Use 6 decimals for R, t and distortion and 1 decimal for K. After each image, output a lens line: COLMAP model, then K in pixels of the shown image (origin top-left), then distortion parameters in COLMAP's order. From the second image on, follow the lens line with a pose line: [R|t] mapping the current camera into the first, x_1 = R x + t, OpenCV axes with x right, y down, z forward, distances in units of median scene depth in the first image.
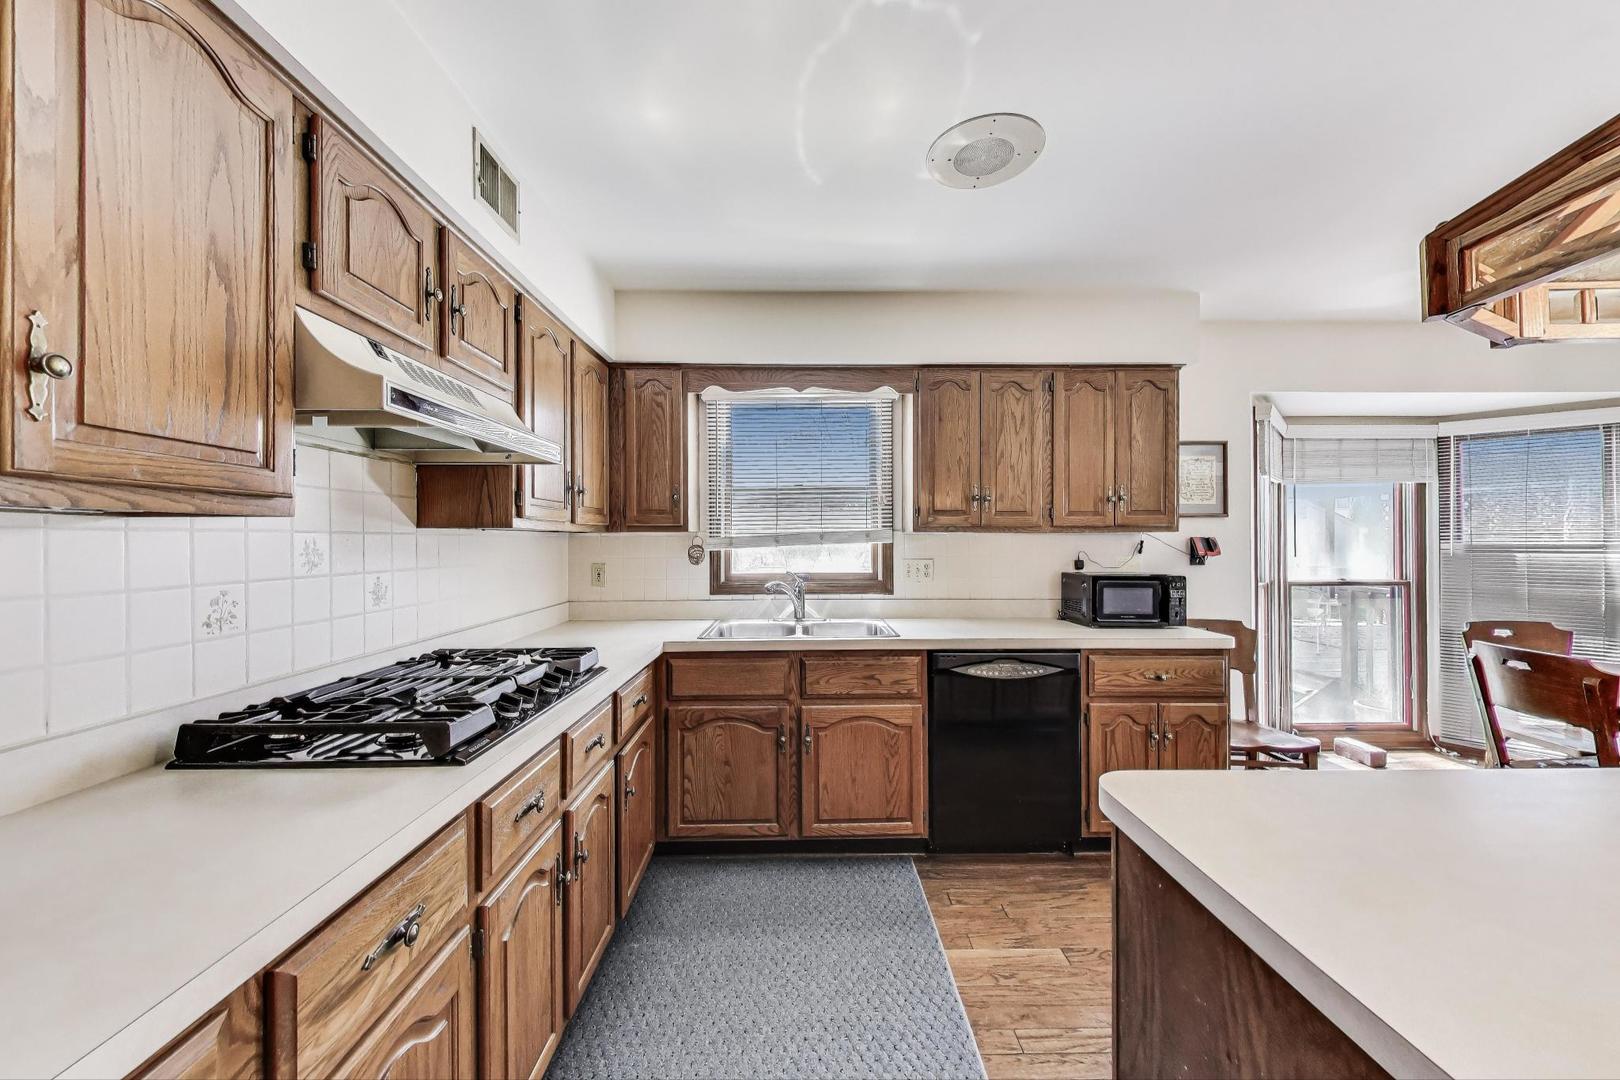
lens RADIAL K [[584.7, 0, 814.2], [0, 584.7, 541.4], [0, 0, 1]] dist [0.002748, -0.000599]
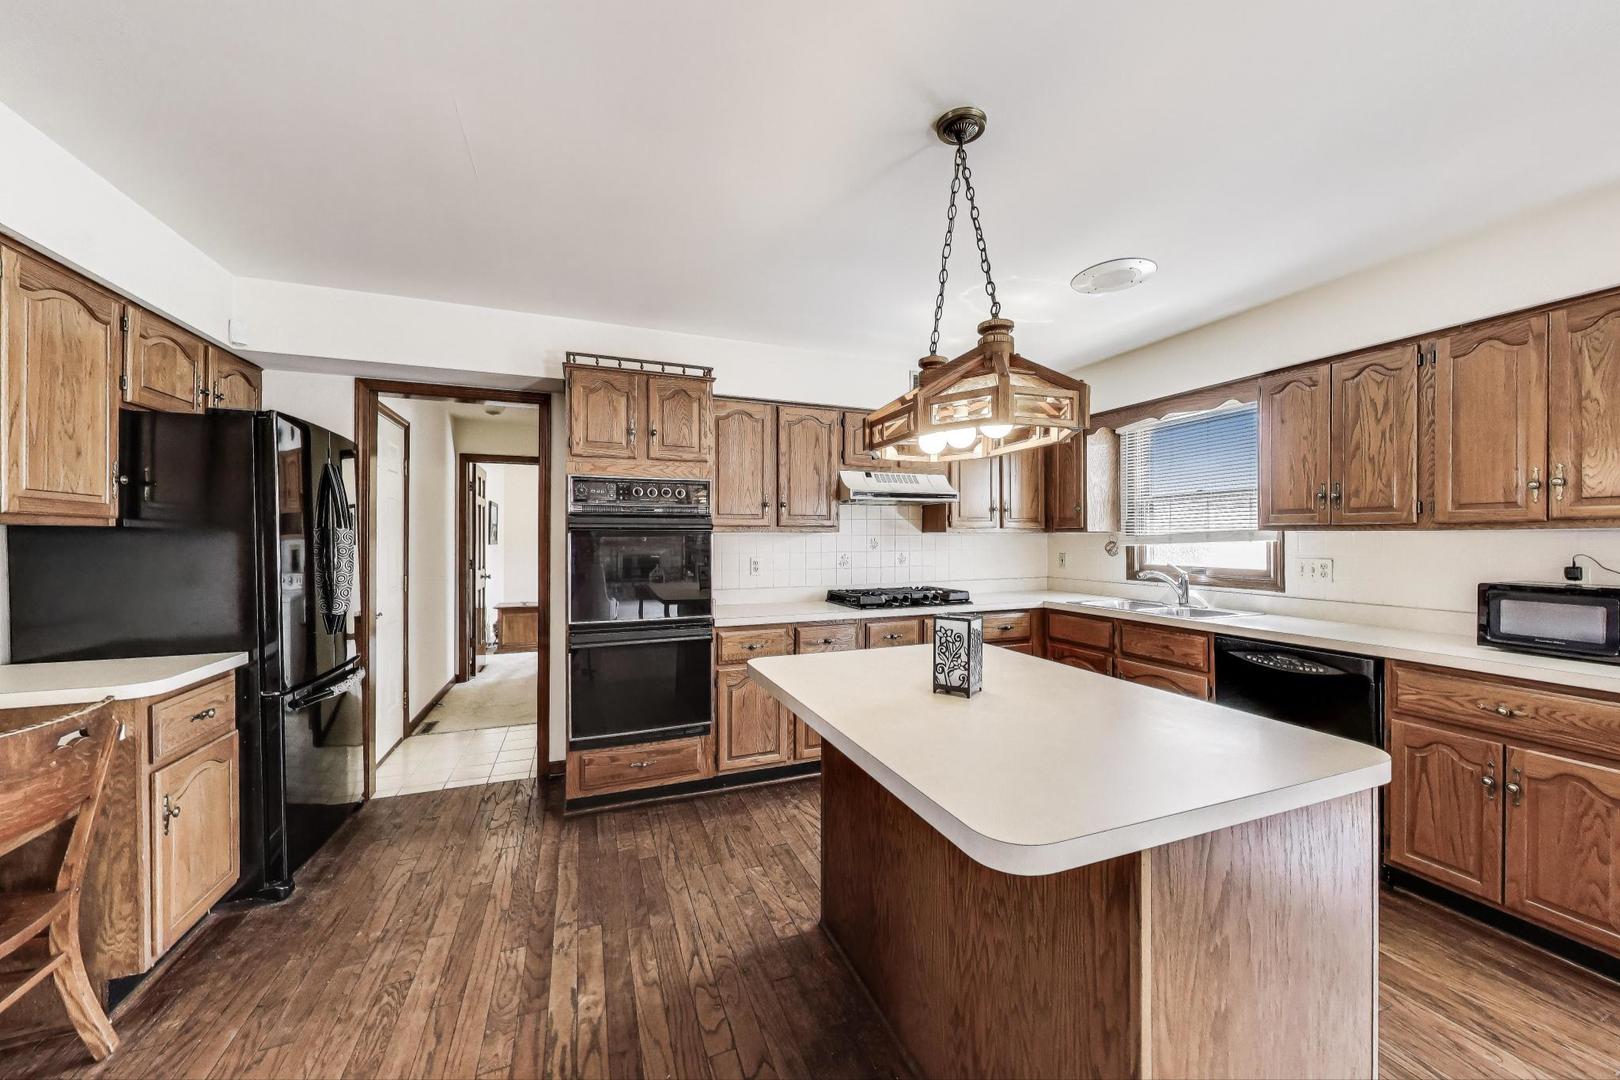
lens RADIAL K [[584.7, 0, 812.8], [0, 584.7, 544.3], [0, 0, 1]] dist [0.002748, -0.000599]
pose [[0.354537, 0.012359, -0.934960, 0.883854], [-0.000746, 0.999916, 0.012934, -0.004249], [0.935042, -0.003888, 0.354517, -0.141495]]
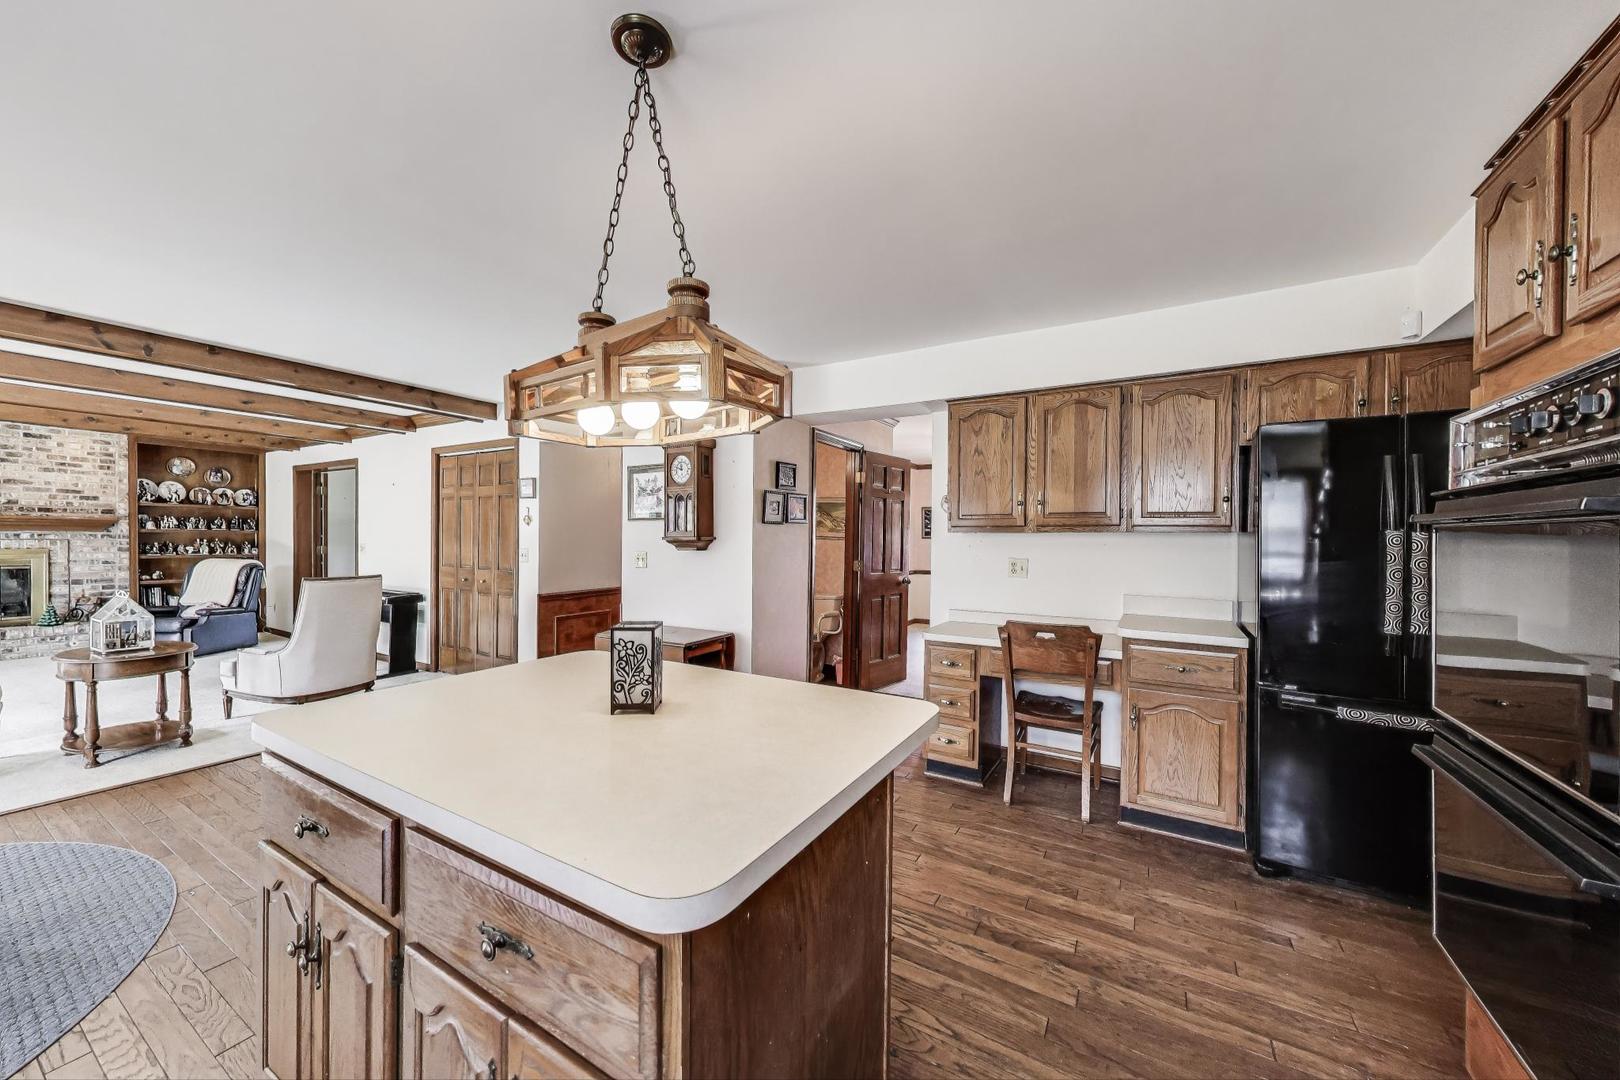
lens RADIAL K [[584.7, 0, 810.6], [0, 584.7, 537.1], [0, 0, 1]] dist [0.002748, -0.000599]
pose [[-0.855987, -0.006826, 0.516952, 0.011317], [-0.006274, 0.999976, 0.002815, -0.007203], [-0.516959, -0.000834, -0.856010, 0.551567]]
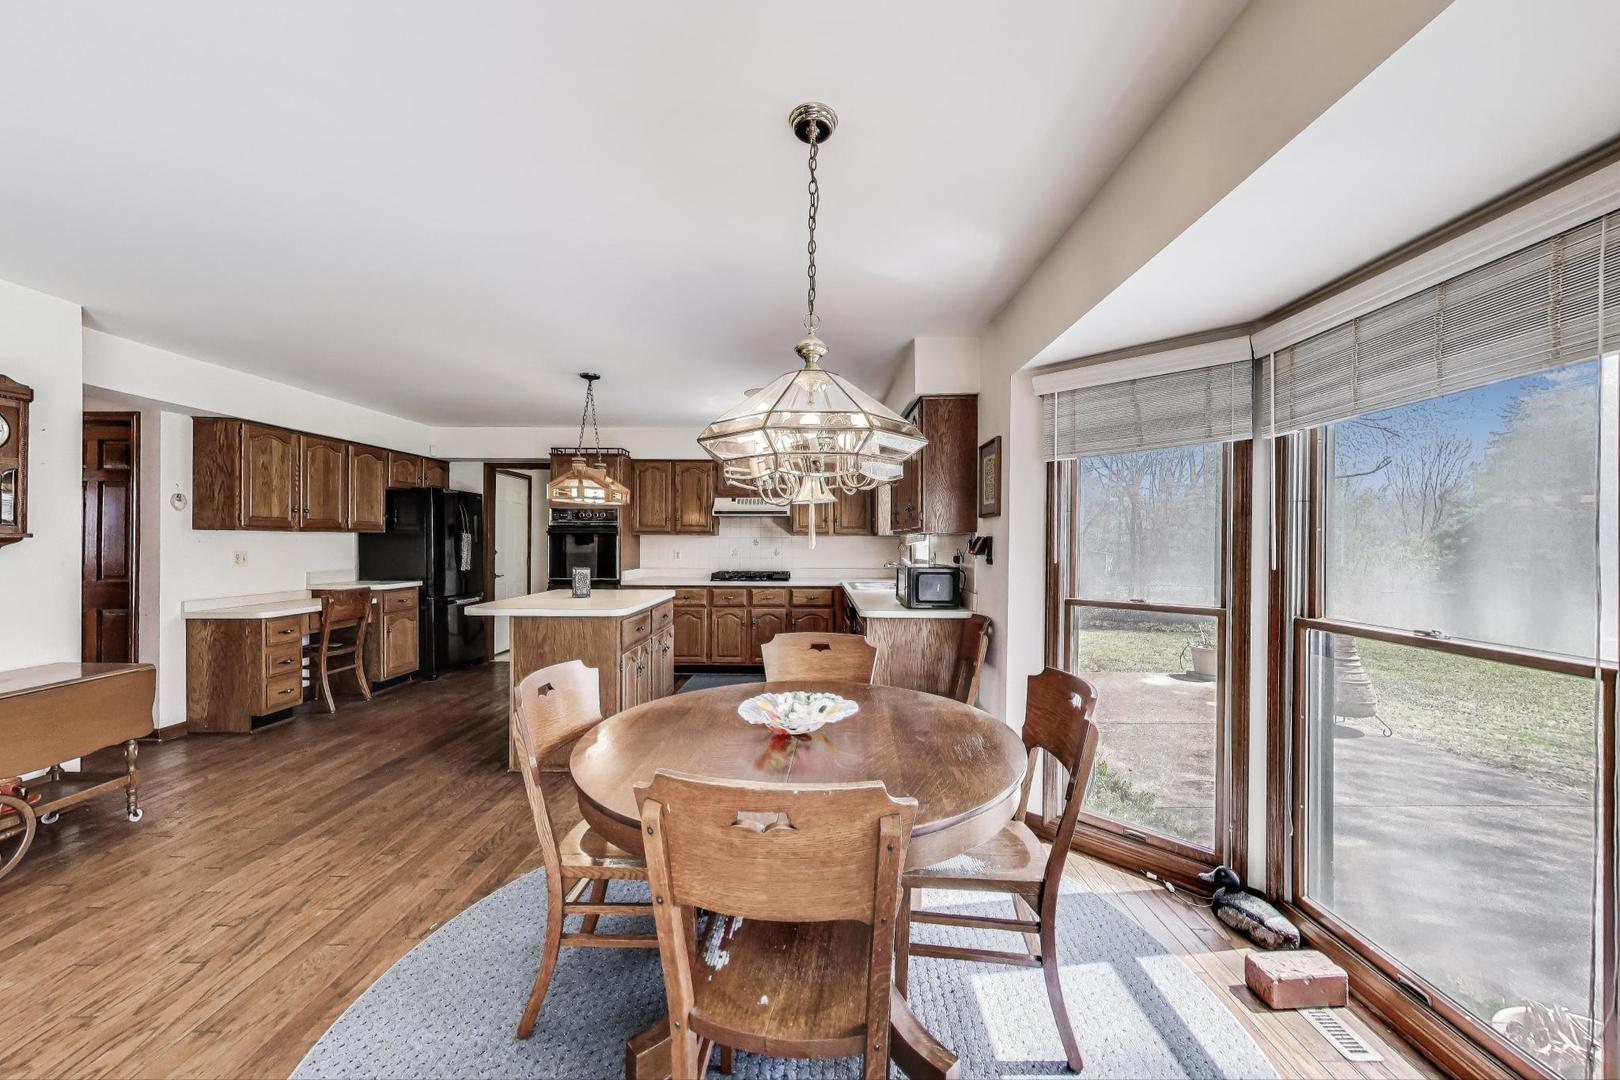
lens RADIAL K [[584.7, 0, 812.5], [0, 584.7, 547.1], [0, 0, 1]] dist [0.002748, -0.000599]
pose [[-0.018876, 0.012935, -0.999738, 1.866032], [-0.005323, 0.999901, 0.013037, -0.000976], [0.999808, 0.005567, -0.018806, 0.800998]]
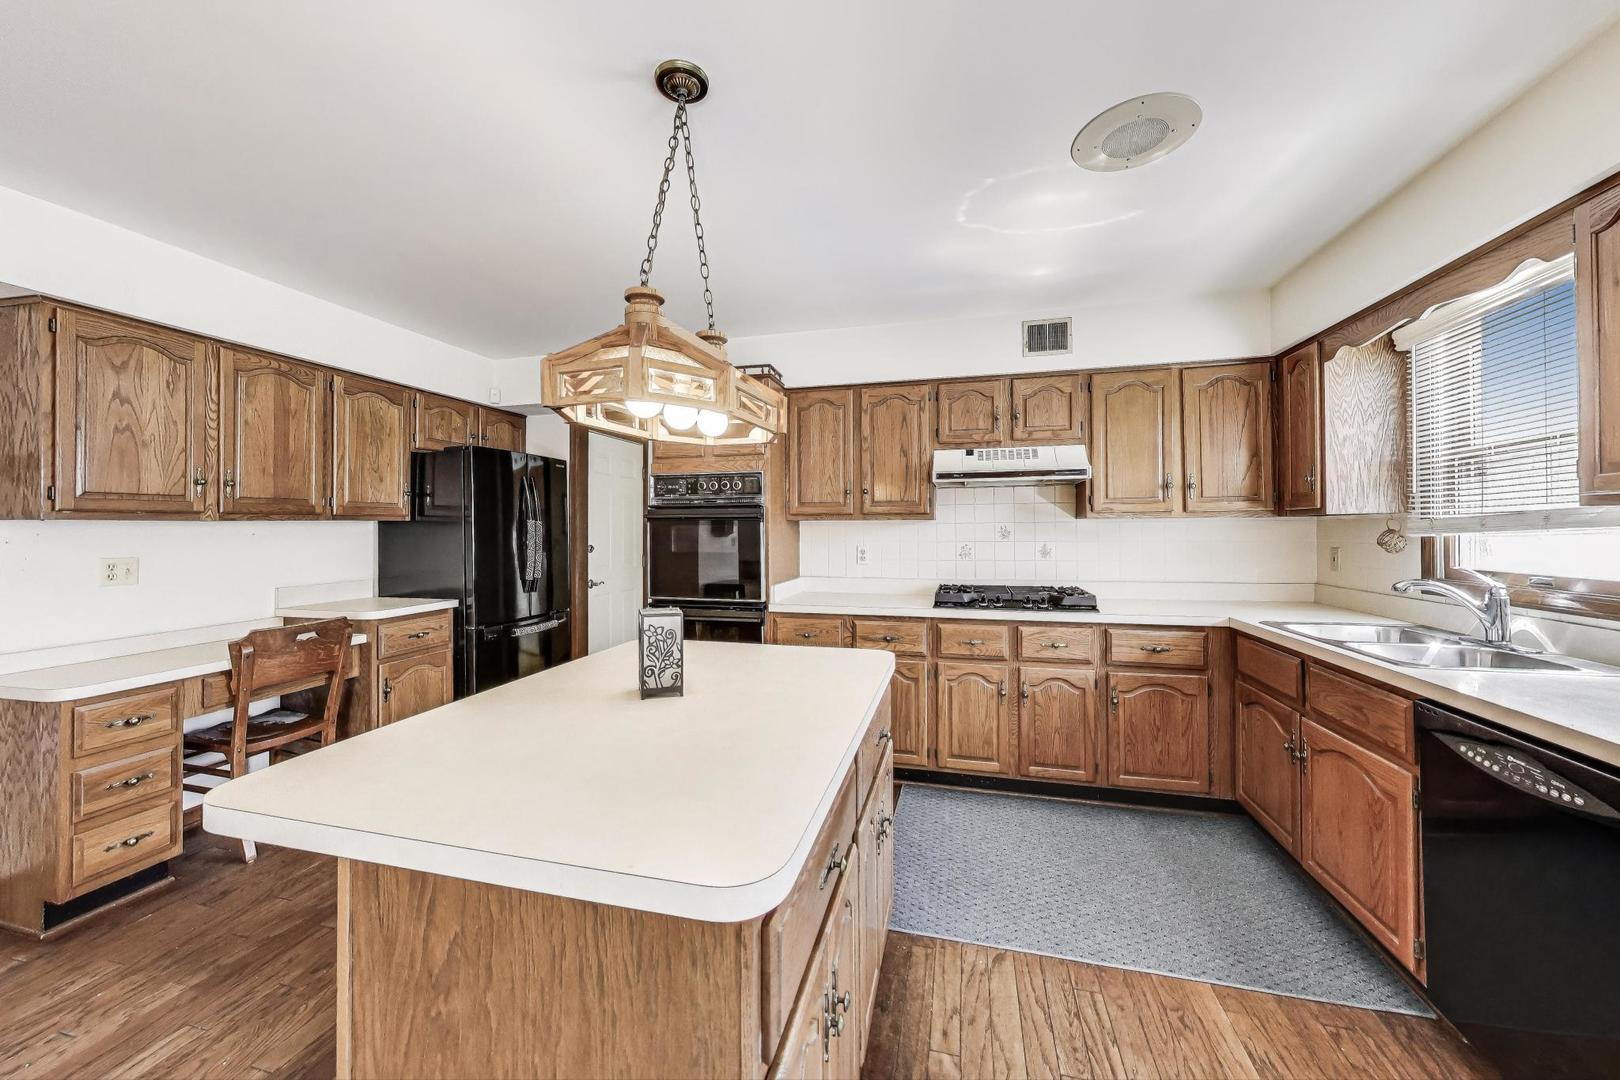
lens RADIAL K [[584.7, 0, 812.4], [0, 584.7, 526.7], [0, 0, 1]] dist [0.002748, -0.000599]
pose [[-0.261458, 0.002695, -0.965211, 0.878134], [0.004838, 0.999987, 0.001482, -0.002688], [0.965203, -0.004282, -0.261468, 0.461925]]
